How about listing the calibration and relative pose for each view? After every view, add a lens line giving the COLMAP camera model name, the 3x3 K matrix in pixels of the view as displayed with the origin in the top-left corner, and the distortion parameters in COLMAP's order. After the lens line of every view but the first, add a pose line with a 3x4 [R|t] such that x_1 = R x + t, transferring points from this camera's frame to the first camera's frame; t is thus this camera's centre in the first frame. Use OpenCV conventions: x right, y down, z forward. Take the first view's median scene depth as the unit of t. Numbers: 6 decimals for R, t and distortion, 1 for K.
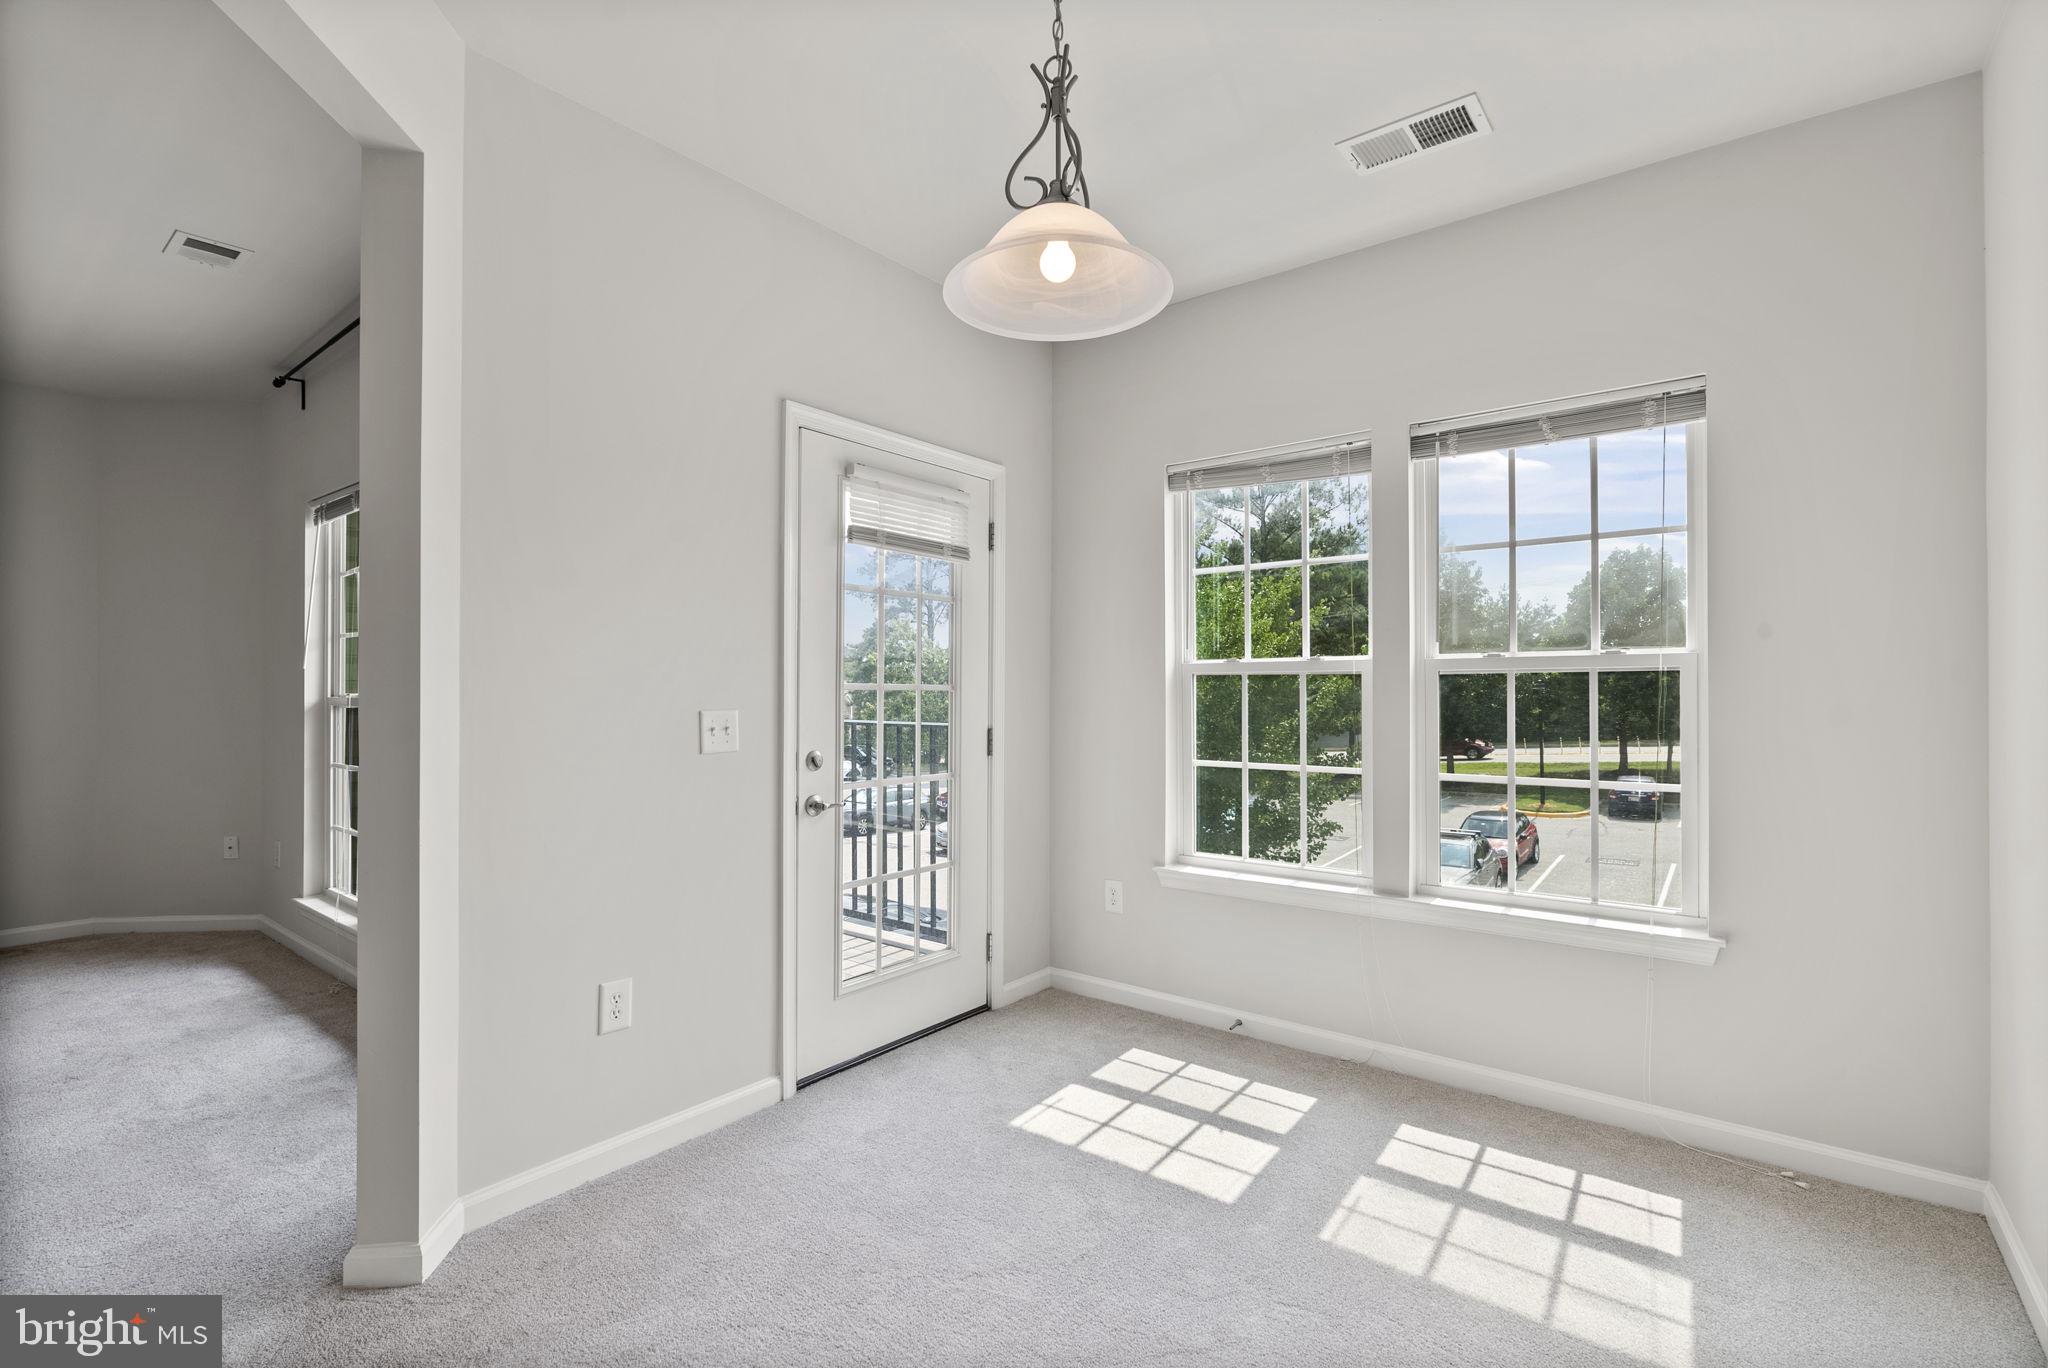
lens RADIAL K [[904.9, 0, 1016.4], [0, 904.9, 701.0], [0, 0, 1]] dist [-0.004793, -0.000052]
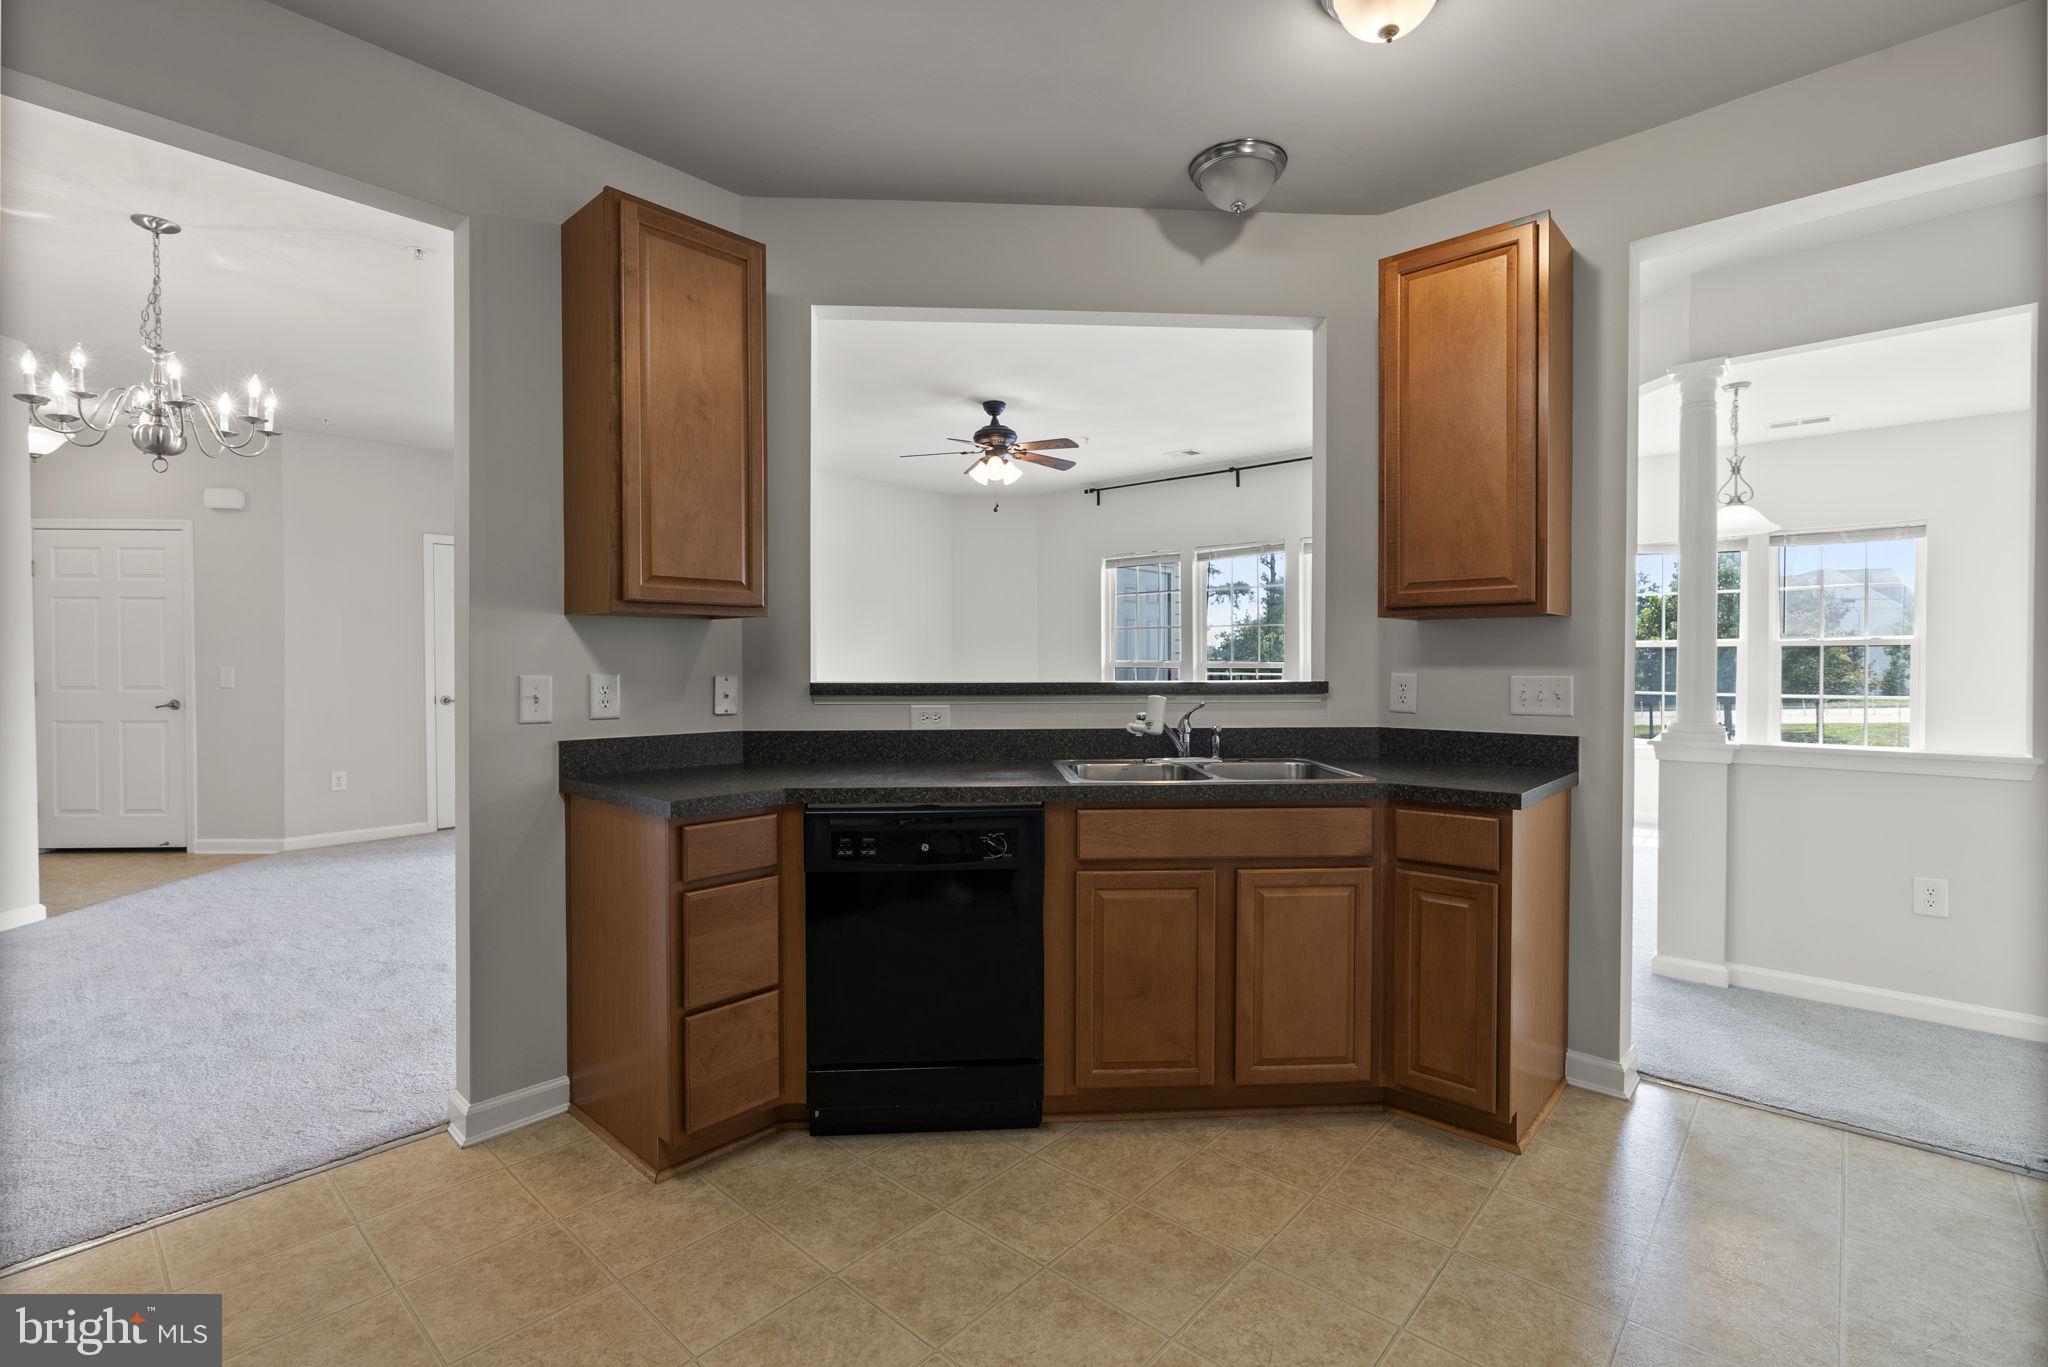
lens RADIAL K [[914.4, 0, 1012.5], [0, 914.4, 669.0], [0, 0, 1]] dist [-0.009275, 0.000117]
pose [[0.996558, -0.008965, -0.082407, -1.161304], [0.009738, 0.999912, 0.008986, -0.013315], [0.082319, -0.009757, 0.996558, -1.252044]]
